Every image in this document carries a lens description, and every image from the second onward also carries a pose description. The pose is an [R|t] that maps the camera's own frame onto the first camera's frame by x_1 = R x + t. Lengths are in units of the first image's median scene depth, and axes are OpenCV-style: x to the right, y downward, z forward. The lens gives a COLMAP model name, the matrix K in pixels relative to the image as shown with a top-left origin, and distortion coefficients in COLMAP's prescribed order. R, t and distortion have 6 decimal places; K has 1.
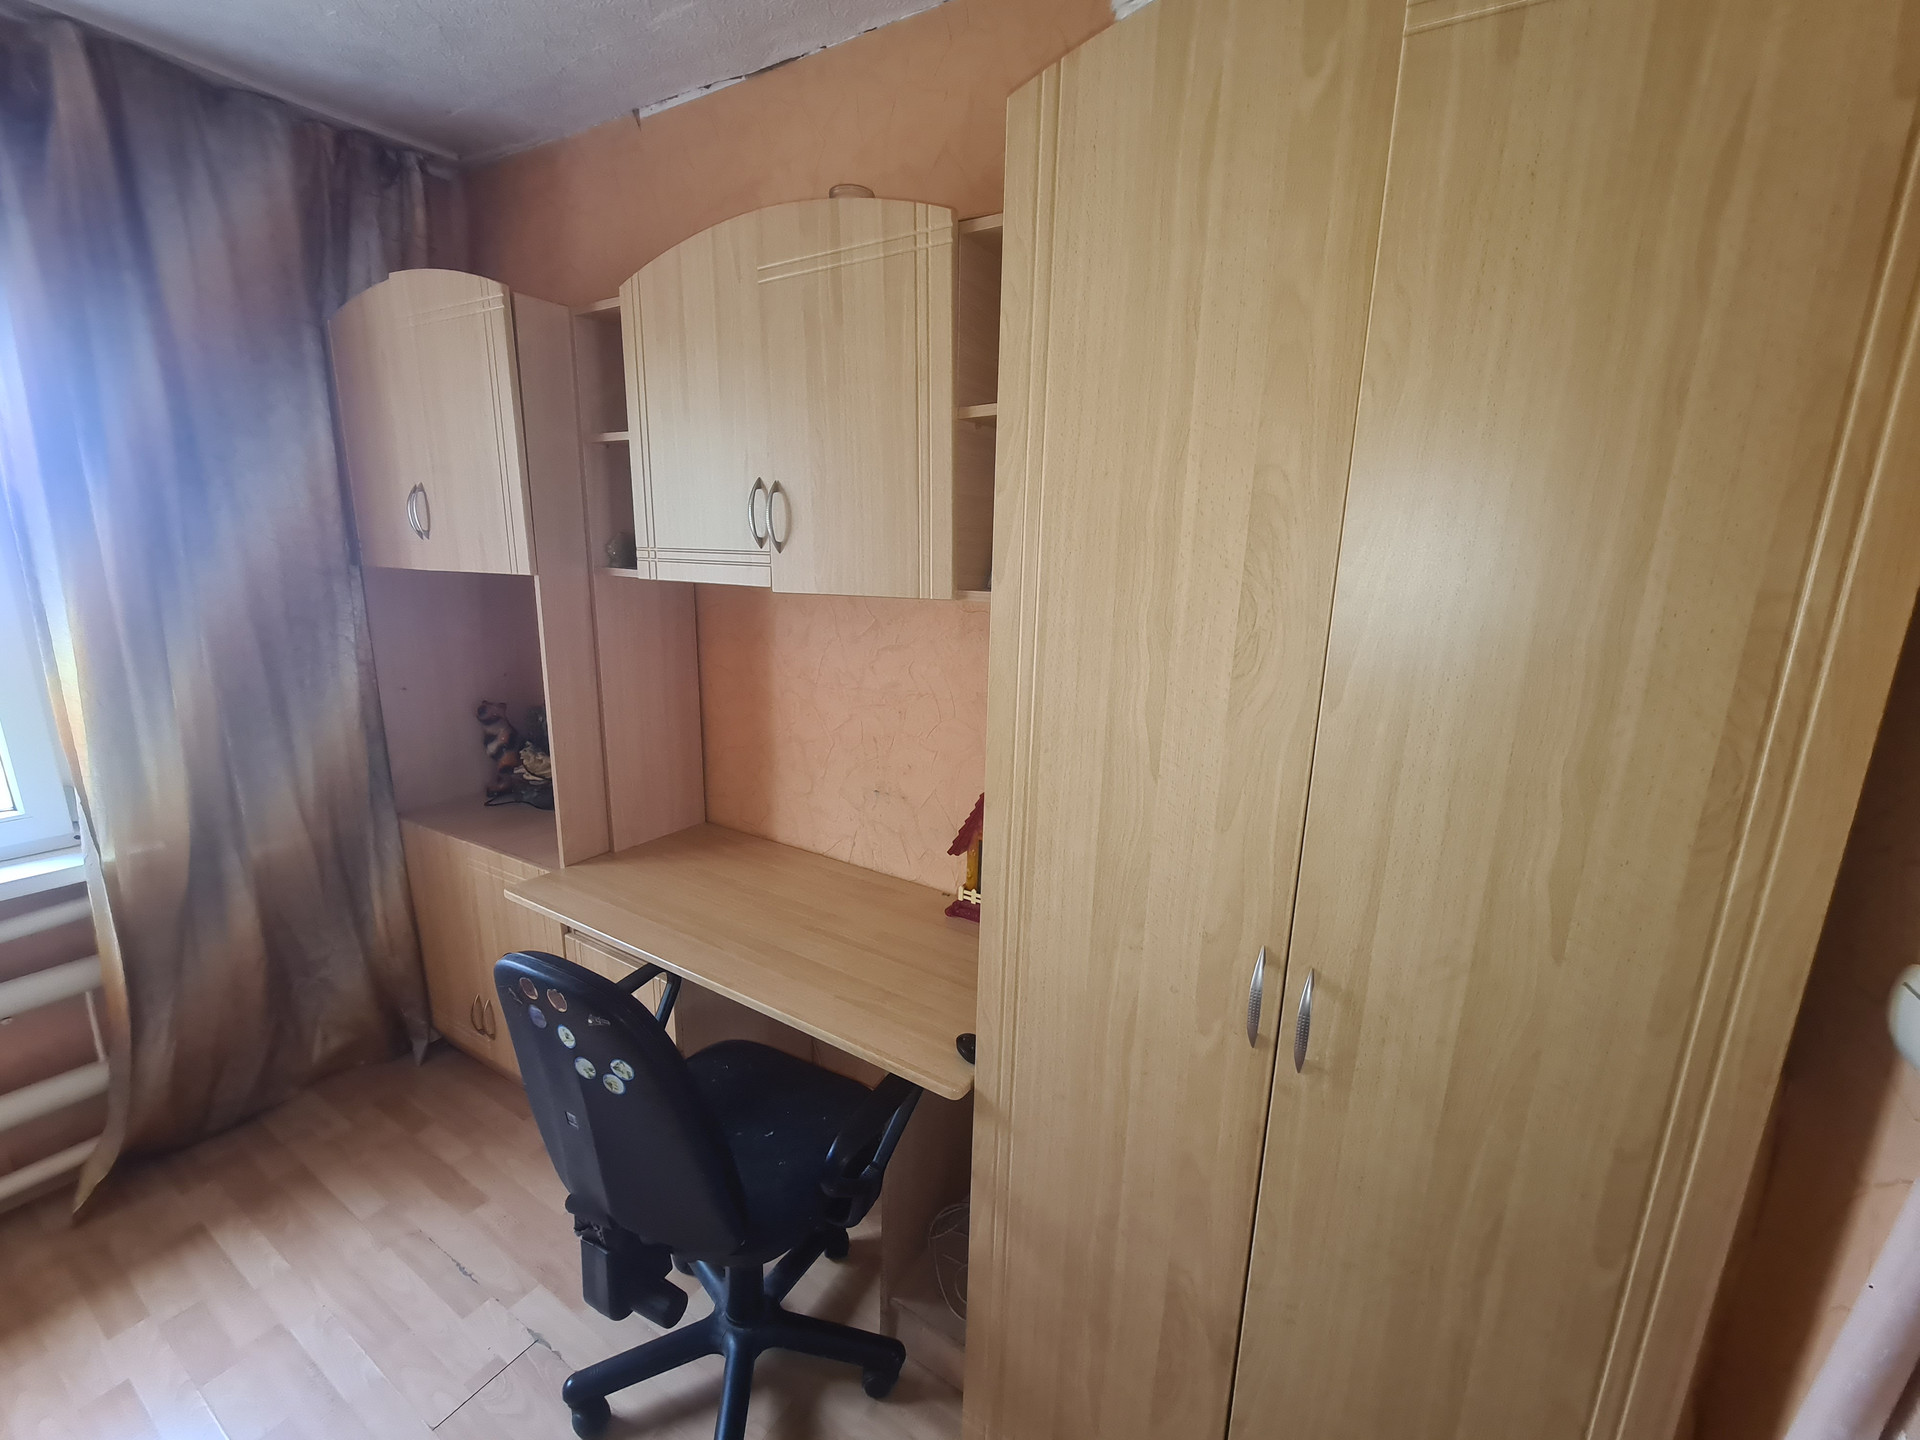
lens RADIAL K [[785.5, 0, 959.3], [0, 785.5, 720.6], [0, 0, 1]] dist [-0.006659, 0.002470]
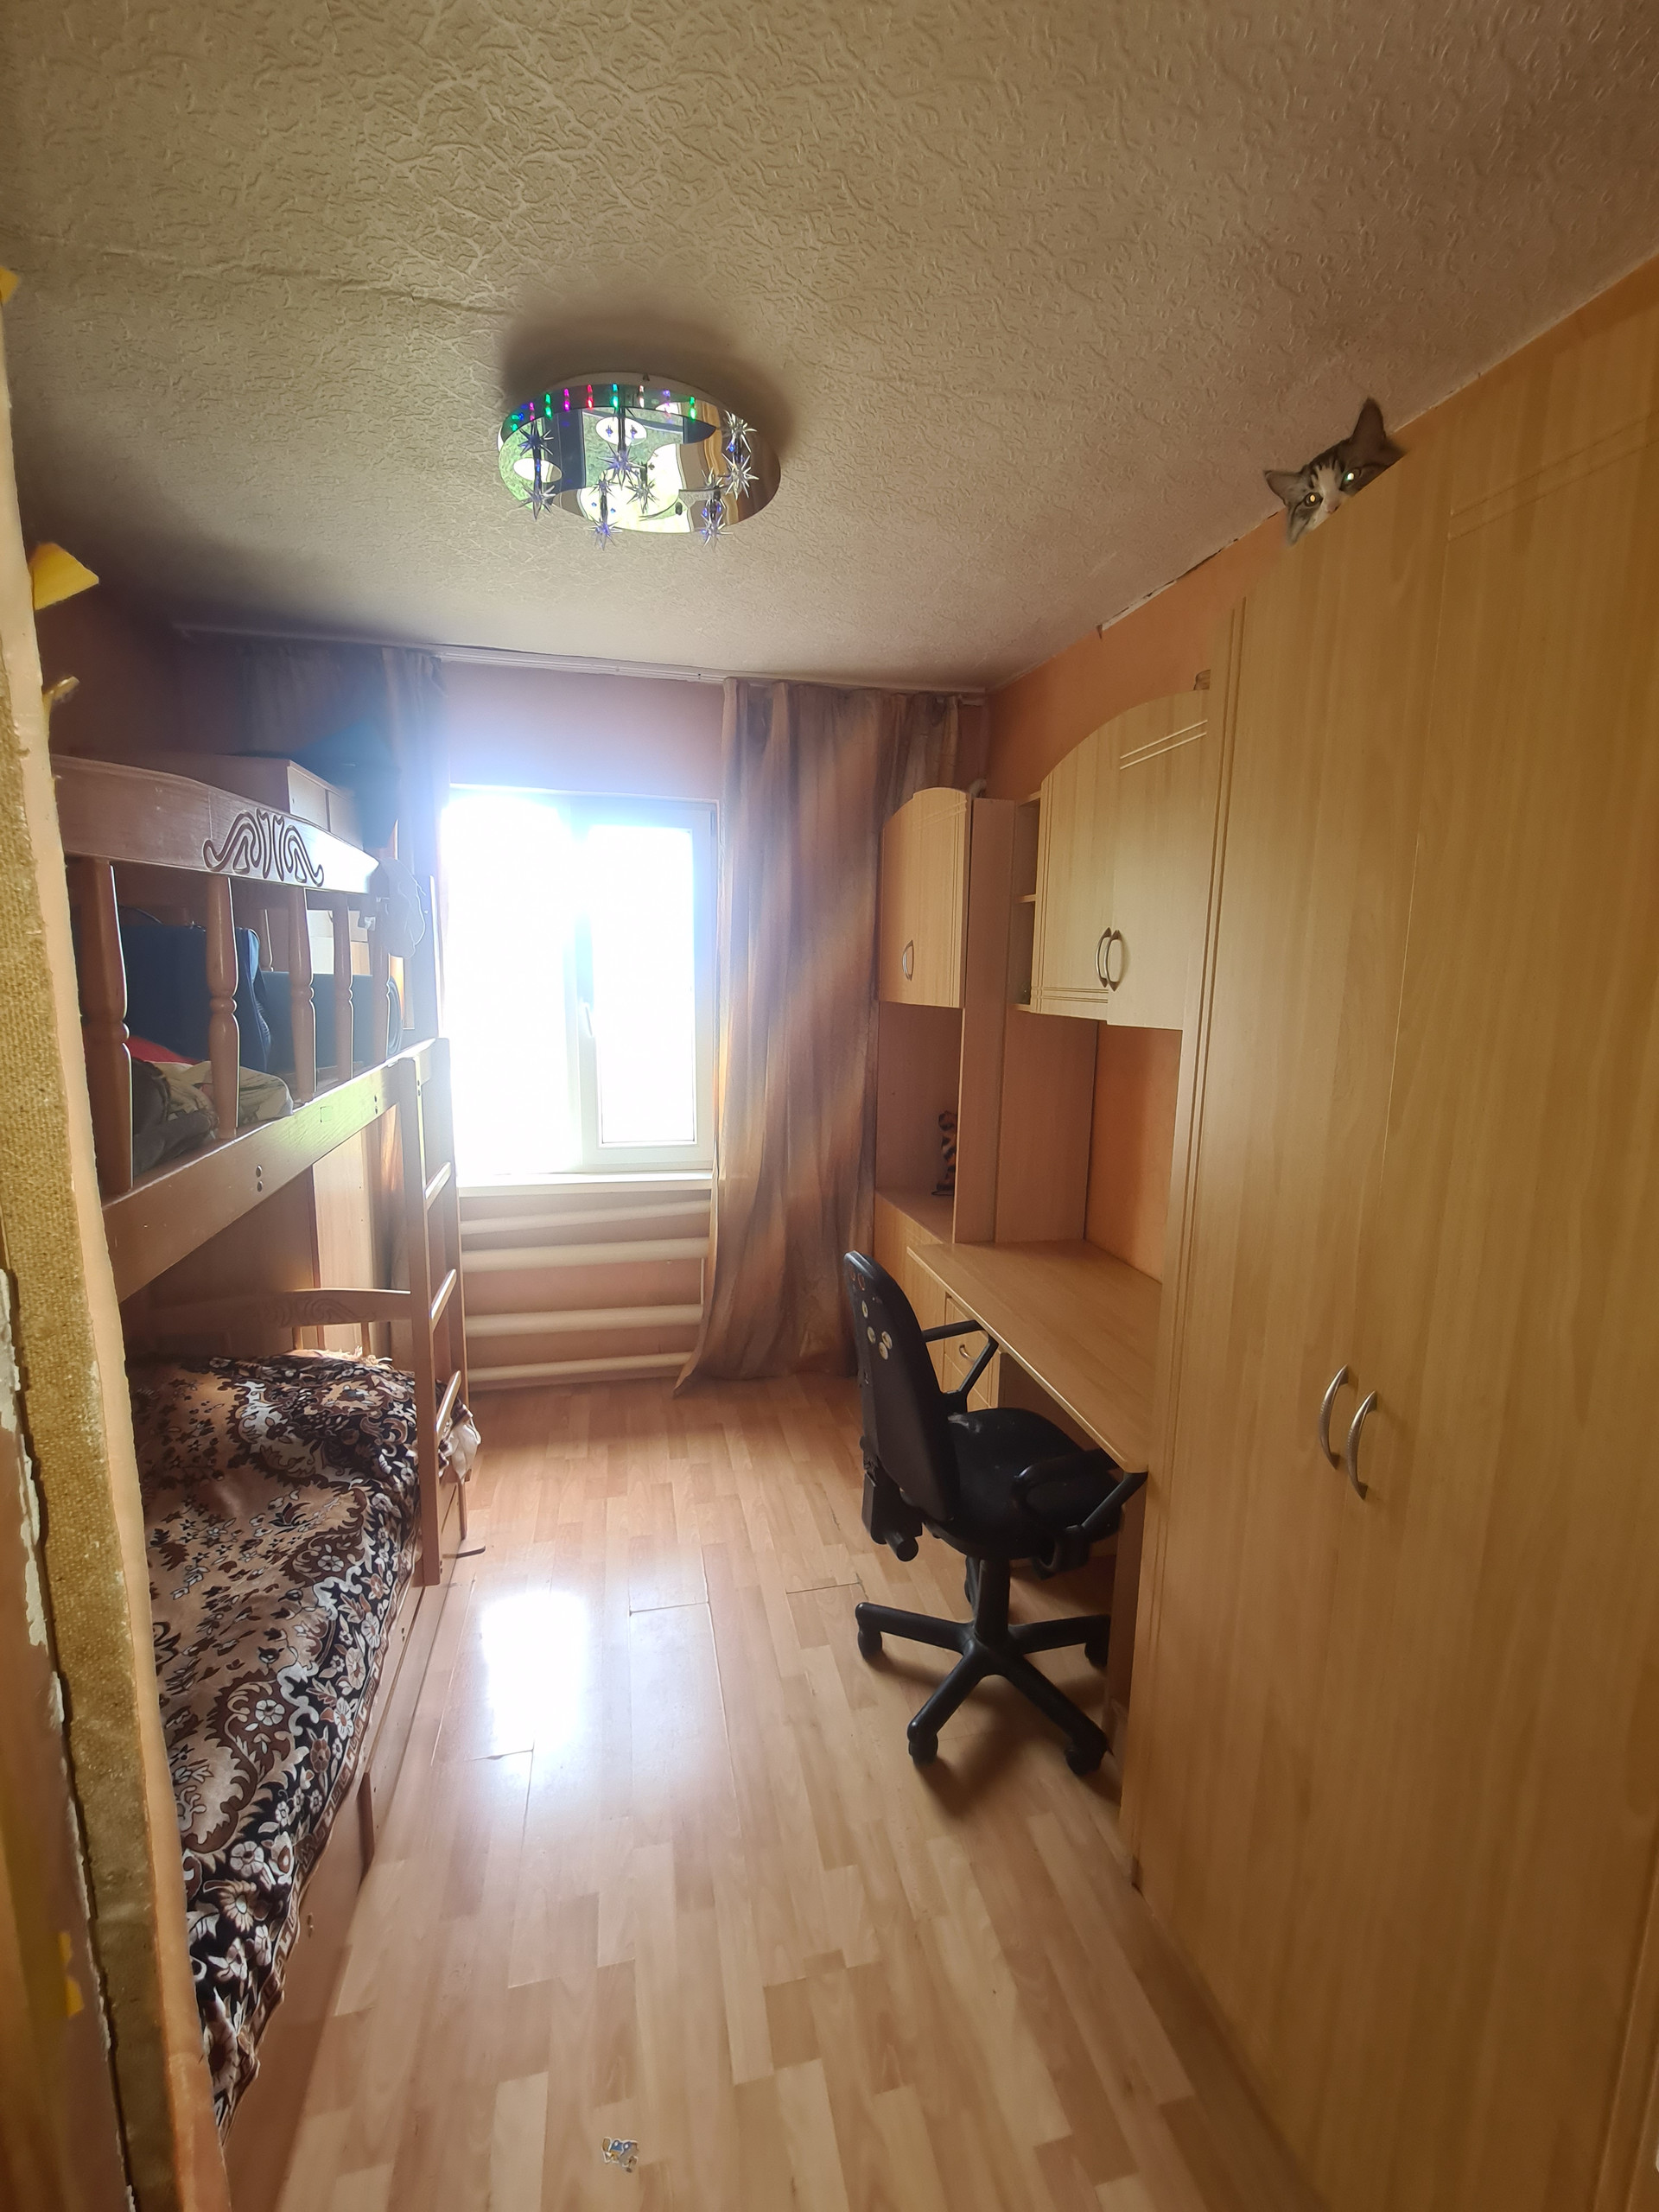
lens RADIAL K [[905.0, 0, 828.8], [0, 905.0, 1109.1], [0, 0, 1]] dist [-0.006659, 0.002470]
pose [[0.700994, 0.095257, -0.706776, 0.364079], [-0.156605, 0.987411, -0.022245, 0.045046], [0.695760, 0.126278, 0.707087, -0.178033]]
